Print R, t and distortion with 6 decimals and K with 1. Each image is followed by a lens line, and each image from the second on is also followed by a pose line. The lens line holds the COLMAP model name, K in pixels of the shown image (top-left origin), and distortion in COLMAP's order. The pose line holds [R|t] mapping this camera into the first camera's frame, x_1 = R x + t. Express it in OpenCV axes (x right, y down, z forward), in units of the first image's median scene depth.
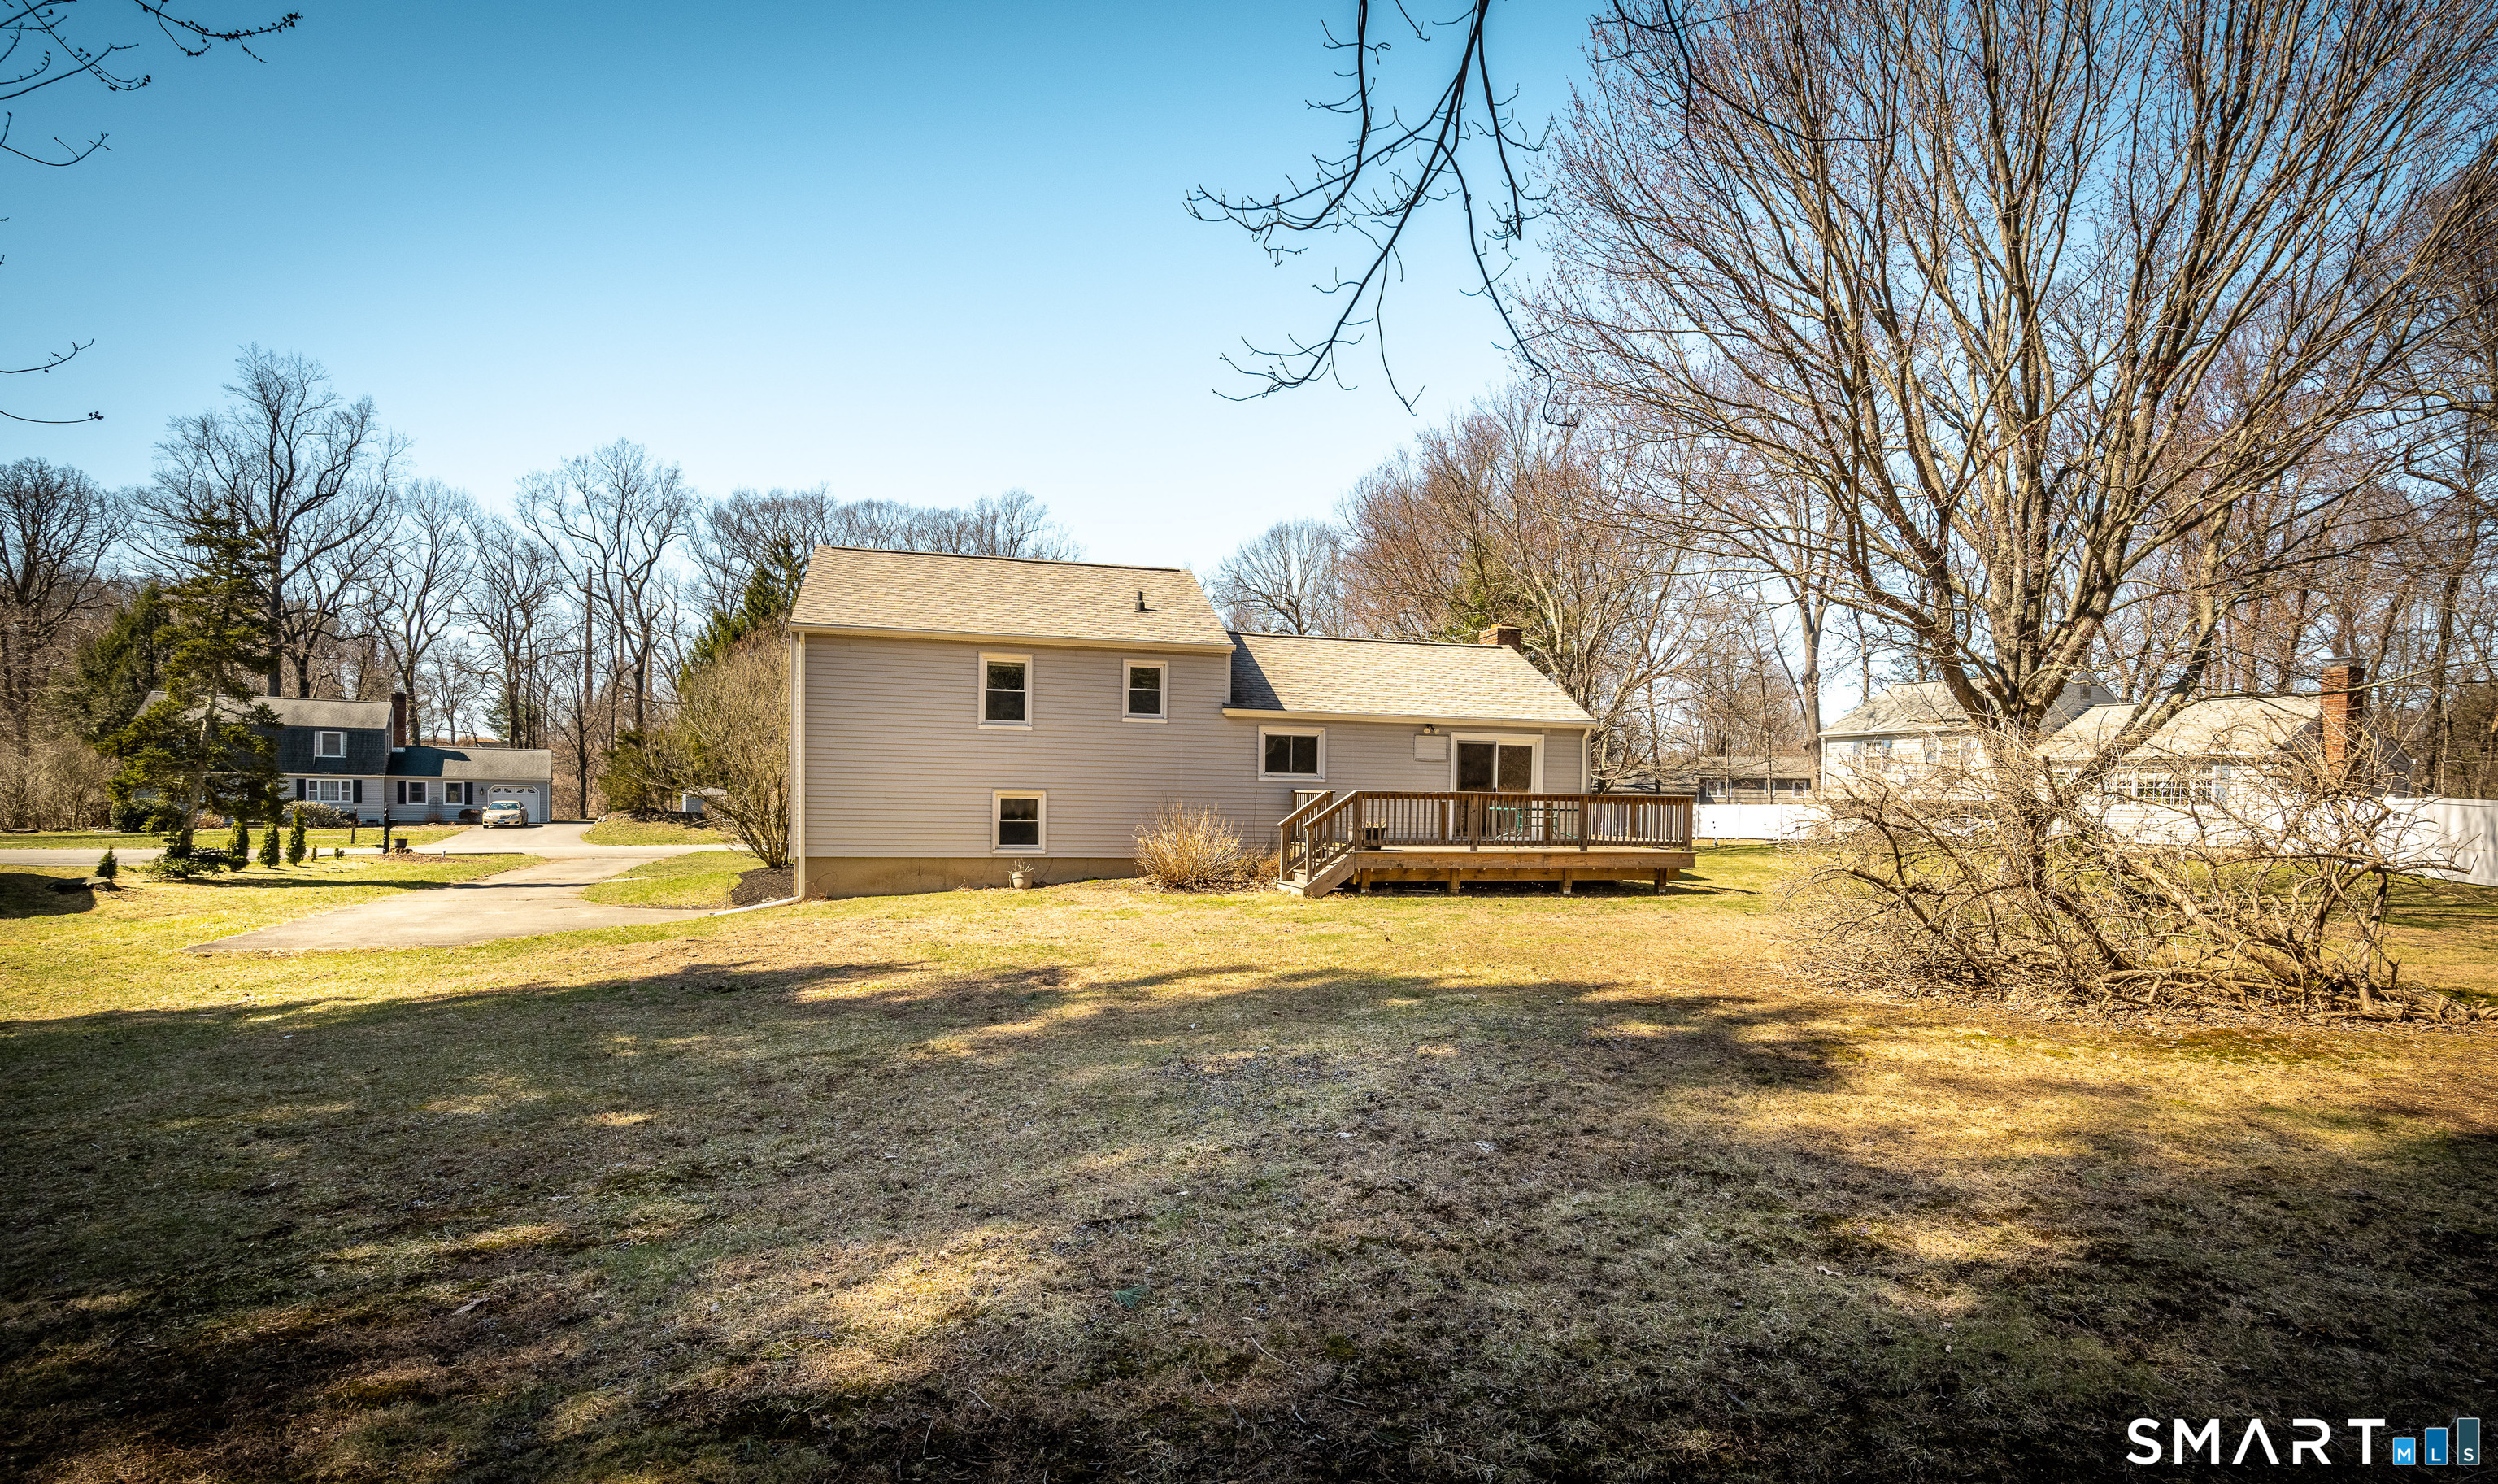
lens RADIAL K [[1183.3, 0, 1291.4], [0, 1183.3, 858.8], [0, 0, 1]] dist [-0.000270, -0.000170]
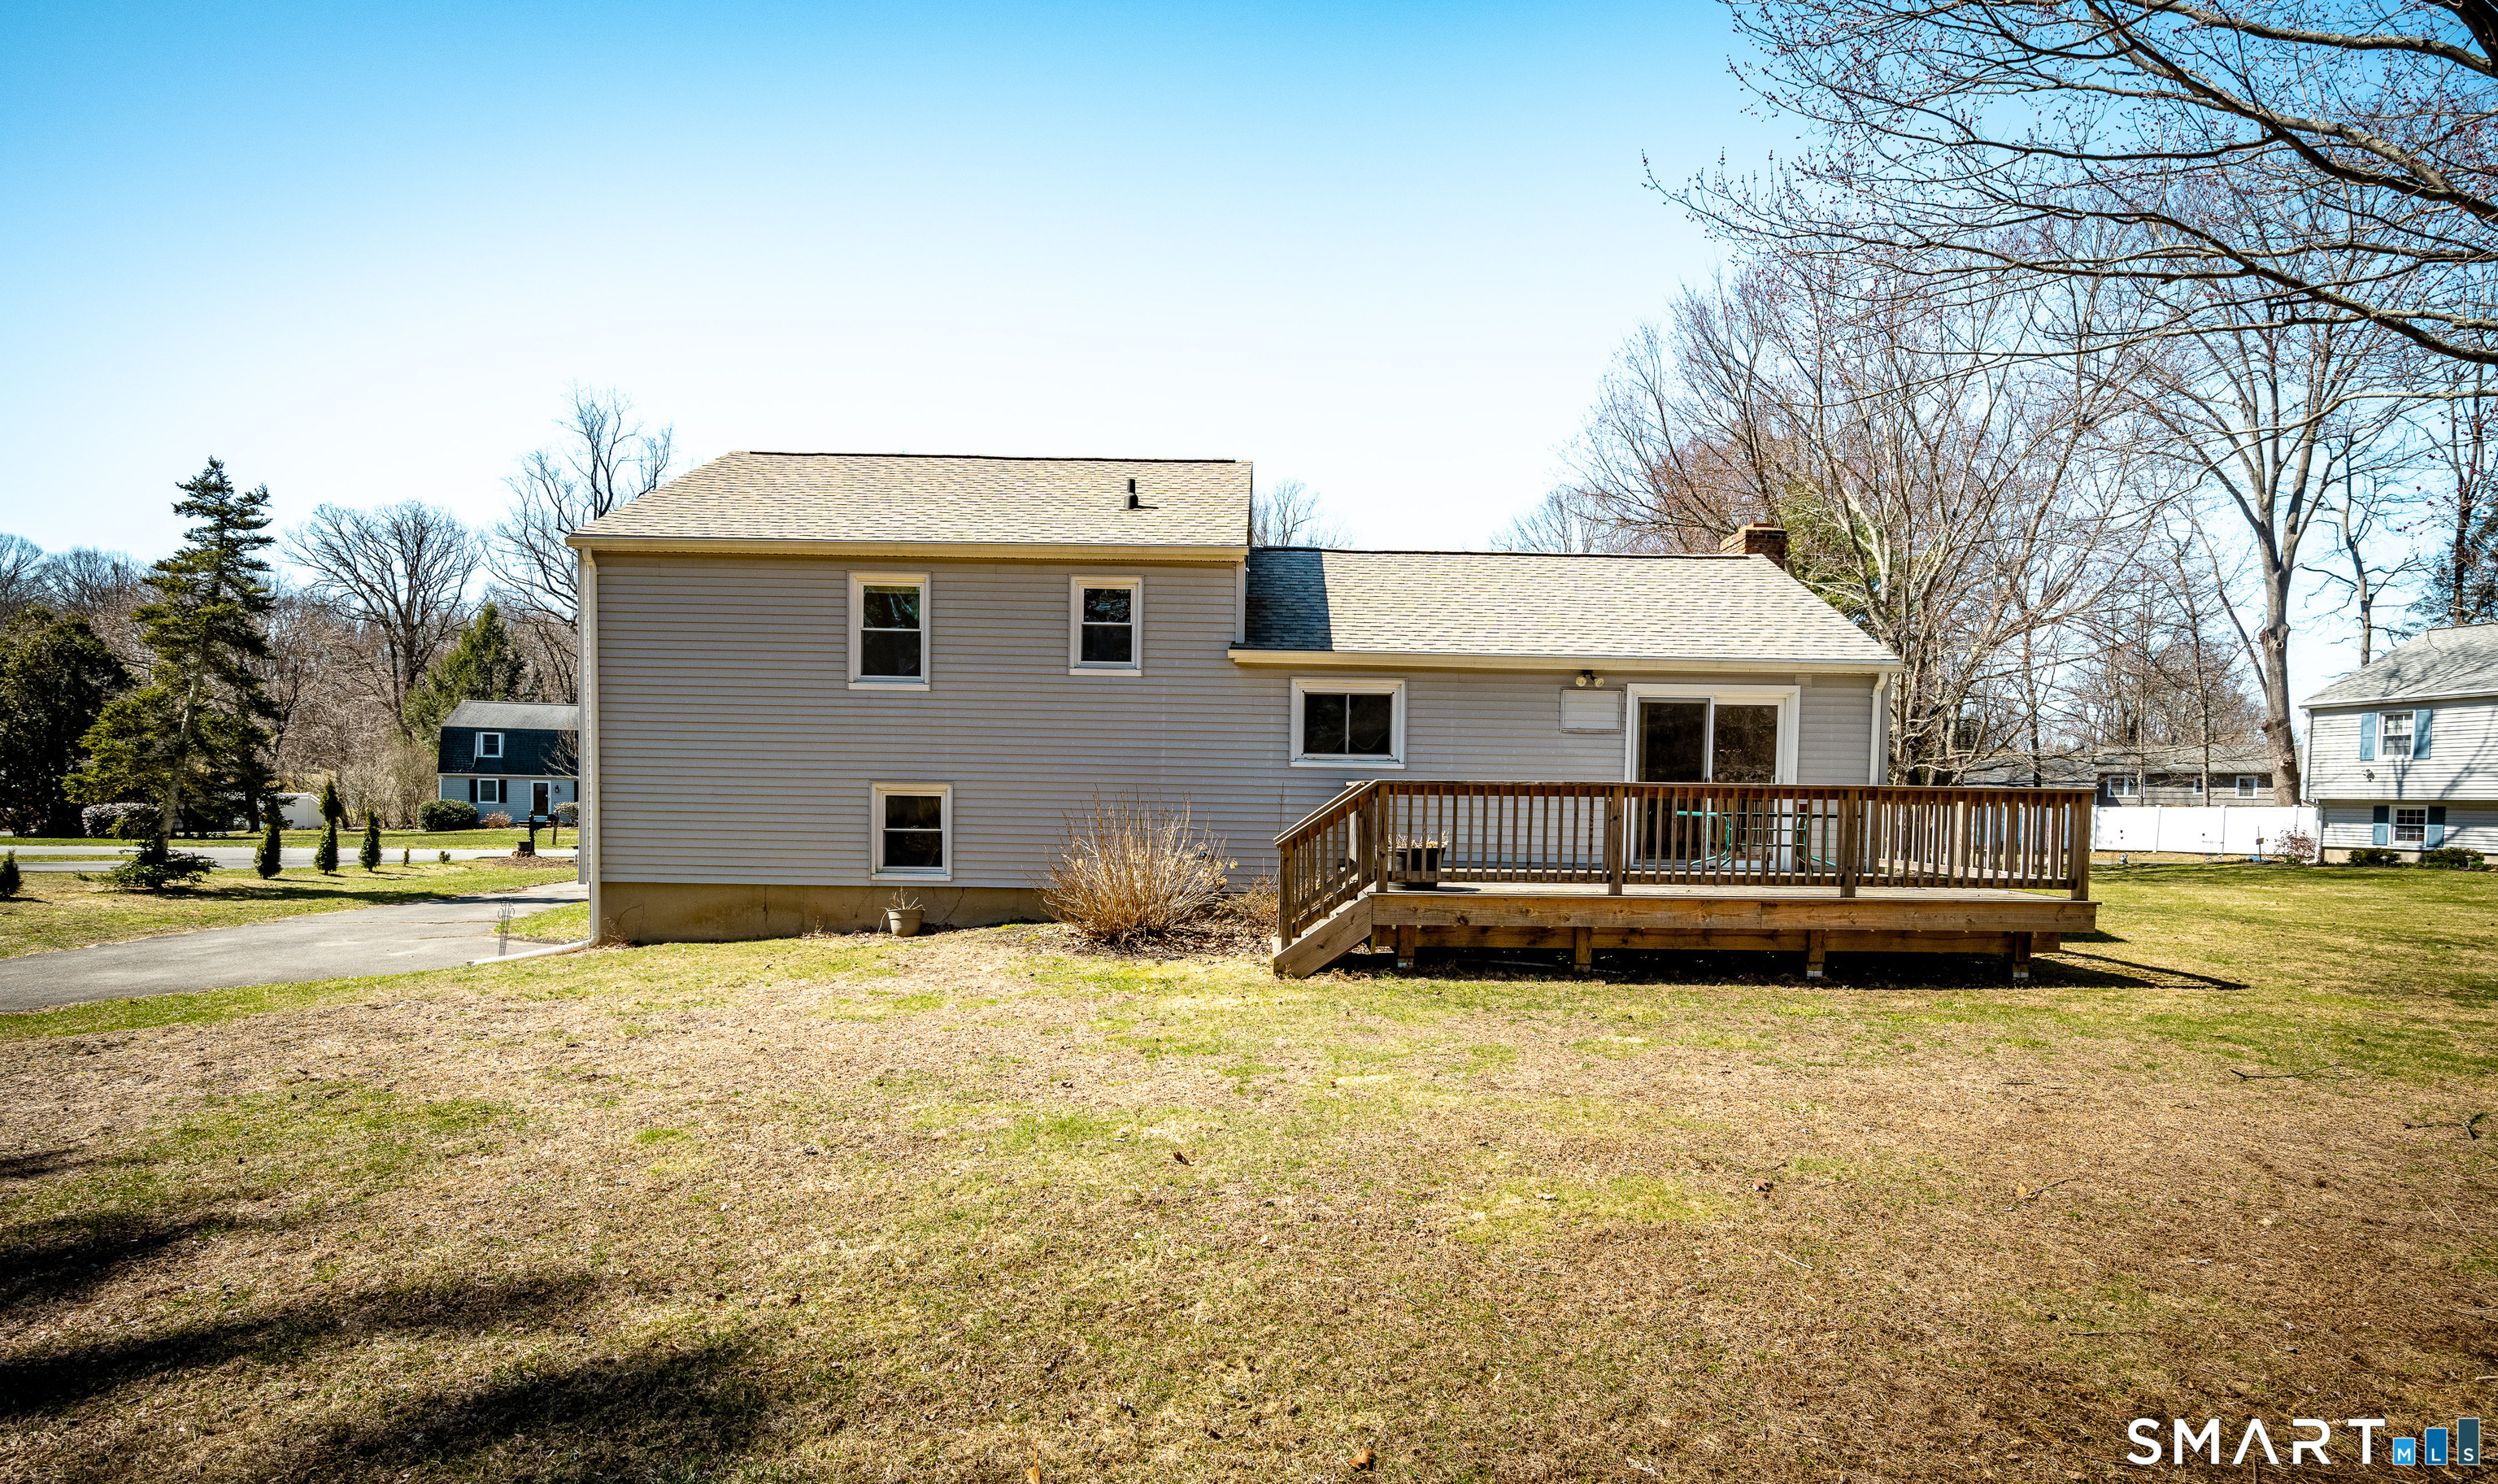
lens RADIAL K [[1183.3, 0, 1291.4], [0, 1183.3, 858.8], [0, 0, 1]] dist [-0.000270, -0.000170]
pose [[0.965071, 0.012415, -0.261695, 0.131631], [-0.012874, 0.999917, -0.000041, -0.017559], [0.261673, 0.003409, 0.965151, 0.393705]]
